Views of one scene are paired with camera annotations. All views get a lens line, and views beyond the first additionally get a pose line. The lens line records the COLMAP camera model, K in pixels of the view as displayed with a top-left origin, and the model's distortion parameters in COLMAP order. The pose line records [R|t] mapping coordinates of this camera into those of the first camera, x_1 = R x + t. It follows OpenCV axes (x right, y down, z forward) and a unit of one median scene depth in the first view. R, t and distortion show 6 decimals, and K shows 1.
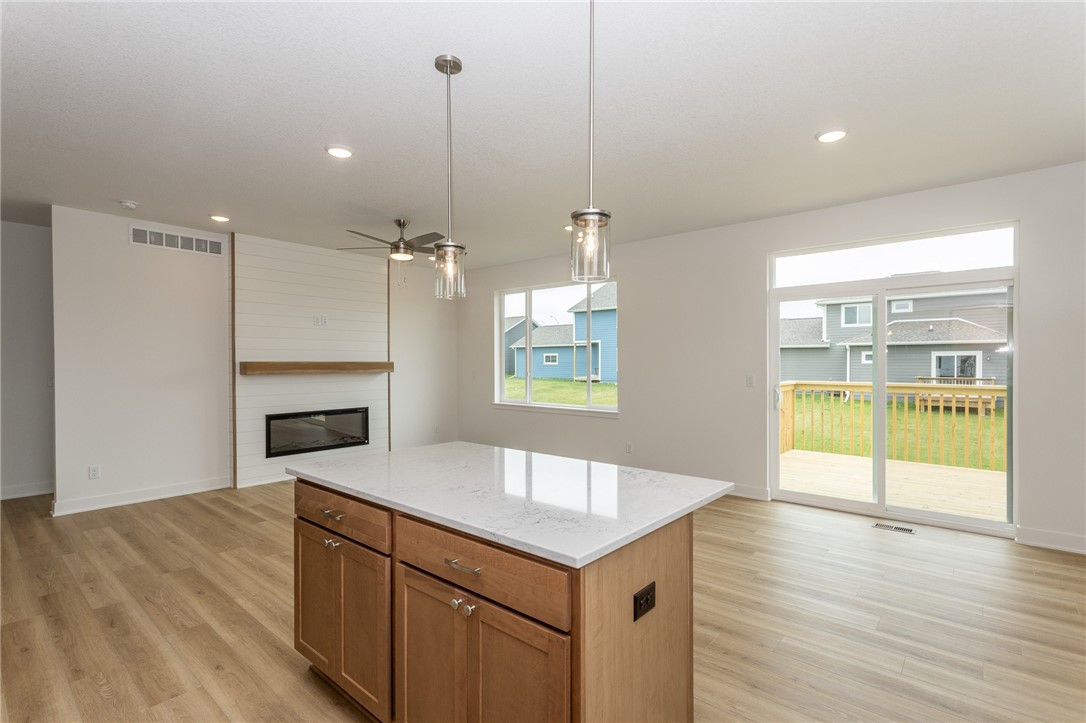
lens RADIAL K [[508.6, 0, 546.4], [0, 508.6, 367.1], [0, 0, 1]] dist [0.001397, 0.000442]
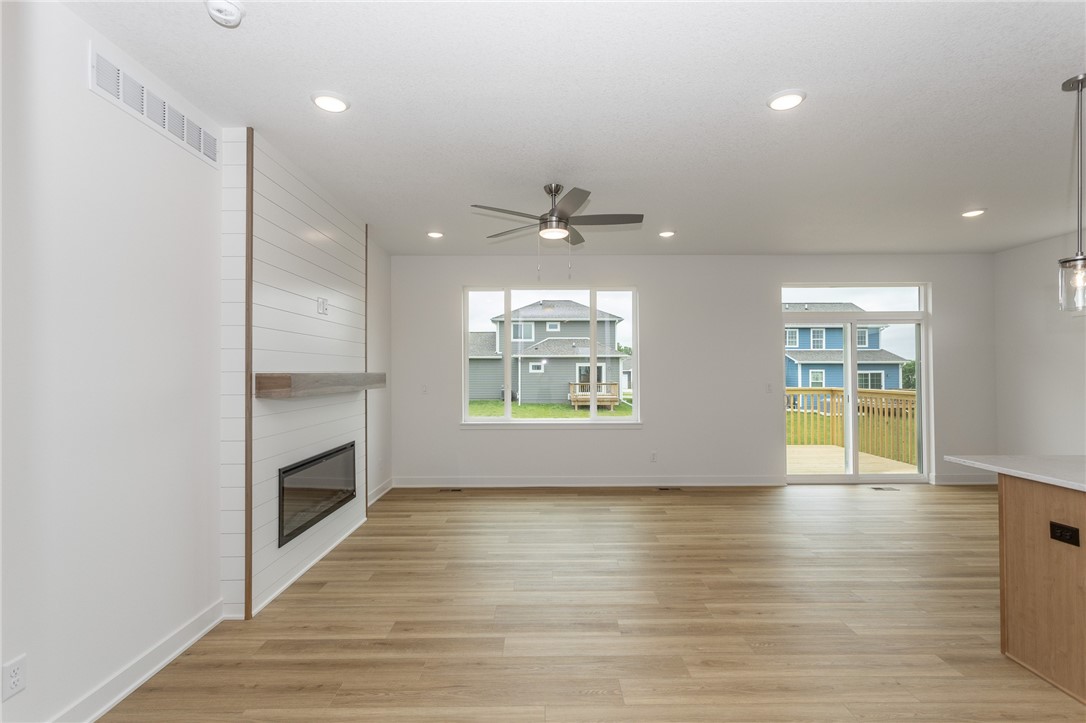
lens RADIAL K [[508.6, 0, 546.4], [0, 508.6, 367.1], [0, 0, 1]] dist [0.001397, 0.000442]
pose [[0.756802, 0.003596, 0.653635, -0.723718], [0.008504, 0.999846, -0.015347, -0.006917], [-0.653589, 0.017174, 0.756654, 0.404567]]
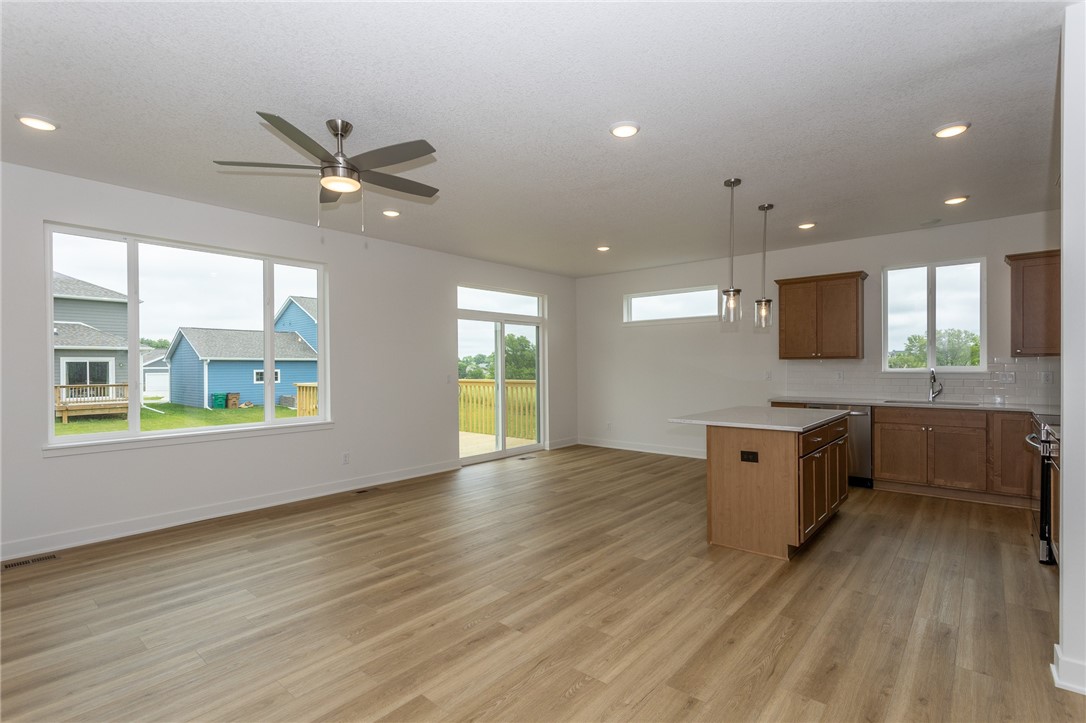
lens RADIAL K [[512.3, 0, 542.6], [0, 512.3, 367.8], [0, 0, 1]] dist [0.004025, 0.000762]
pose [[0.005448, -0.002757, 0.999981, -0.815729], [0.016012, 0.999868, 0.002670, 0.000758], [-0.999857, 0.015997, 0.005491, 0.703246]]
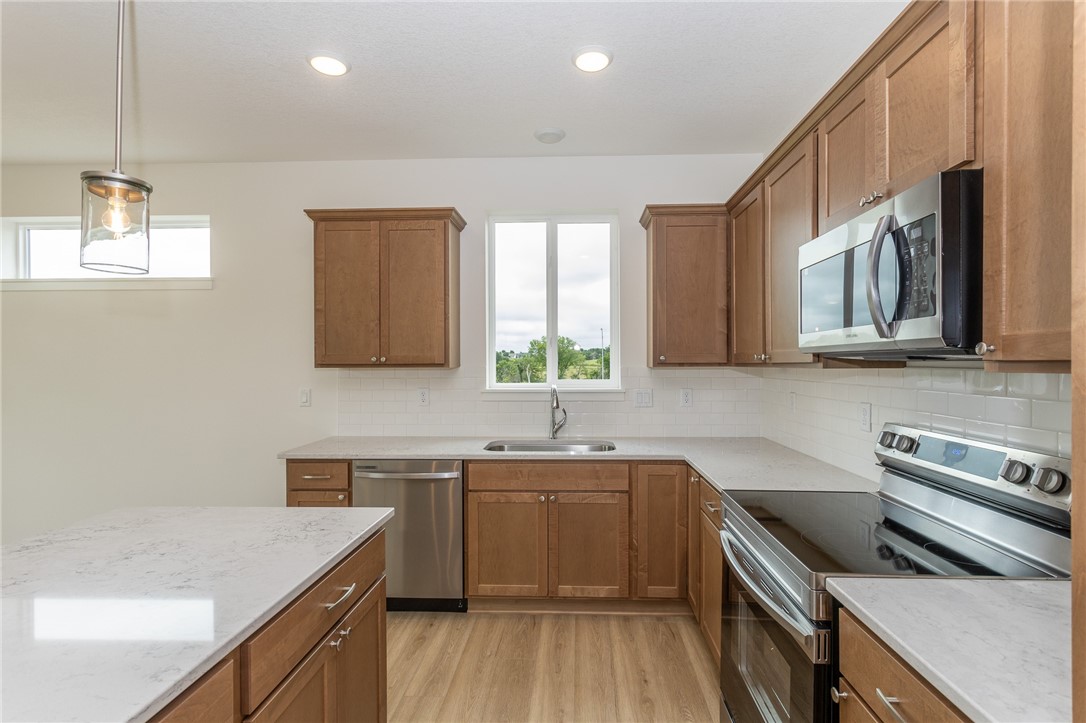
lens RADIAL K [[508.6, 0, 546.4], [0, 508.6, 367.1], [0, 0, 1]] dist [0.001397, 0.000442]
pose [[-0.600514, -0.003939, 0.799605, -0.297879], [0.010613, 0.999861, 0.012895, -0.011597], [-0.799544, 0.016230, -0.600388, 0.326019]]
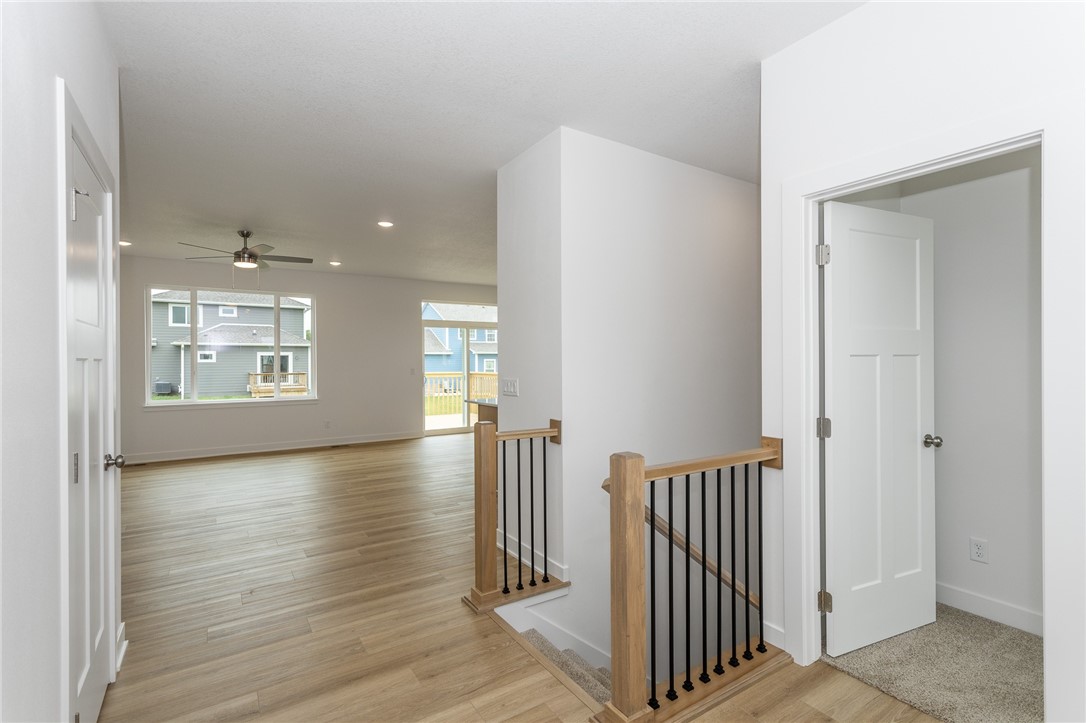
lens RADIAL K [[509.9, 0, 545.7], [0, 509.9, 359.3], [0, 0, 1]] dist [0.000027, 0.000369]
pose [[0.279809, 0.000238, 0.960056, -1.065819], [0.012339, 0.999916, -0.003844, -0.000412], [-0.959976, 0.012922, 0.279783, 0.069212]]
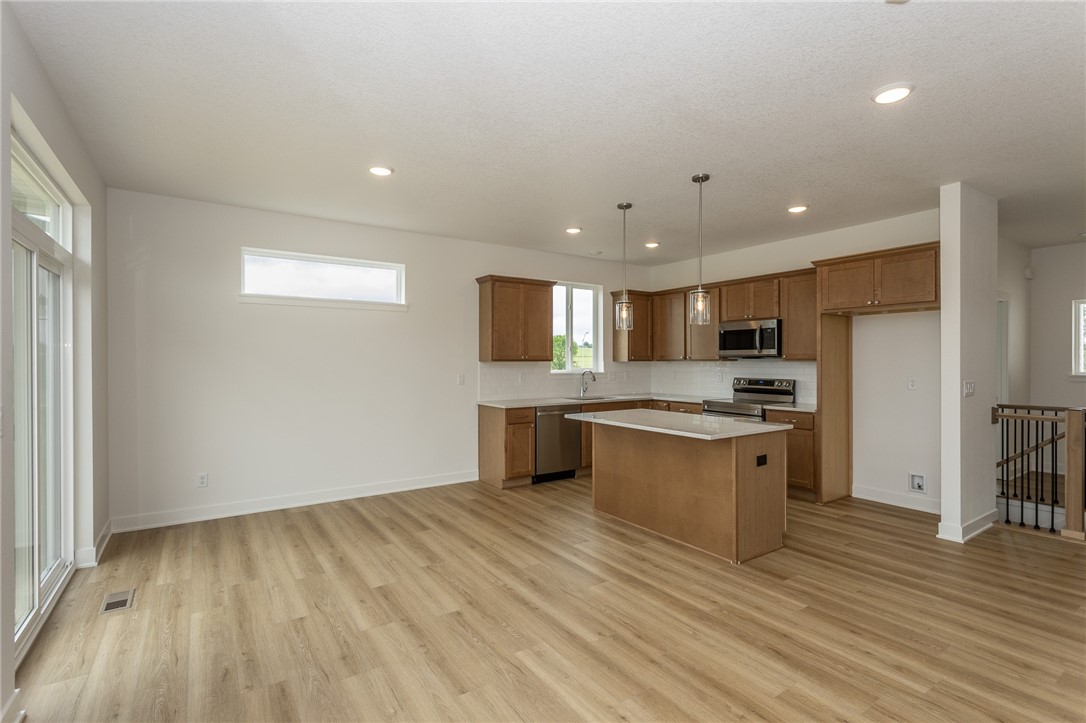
lens RADIAL K [[512.2, 0, 543.0], [0, 512.2, 361.5], [0, 0, 1]] dist [-0.000641, 0.000362]
pose [[-0.964184, 0.002547, 0.265221, -0.060392], [0.005780, 0.999918, 0.011407, -0.017925], [-0.265171, 0.012531, -0.964120, 1.161150]]
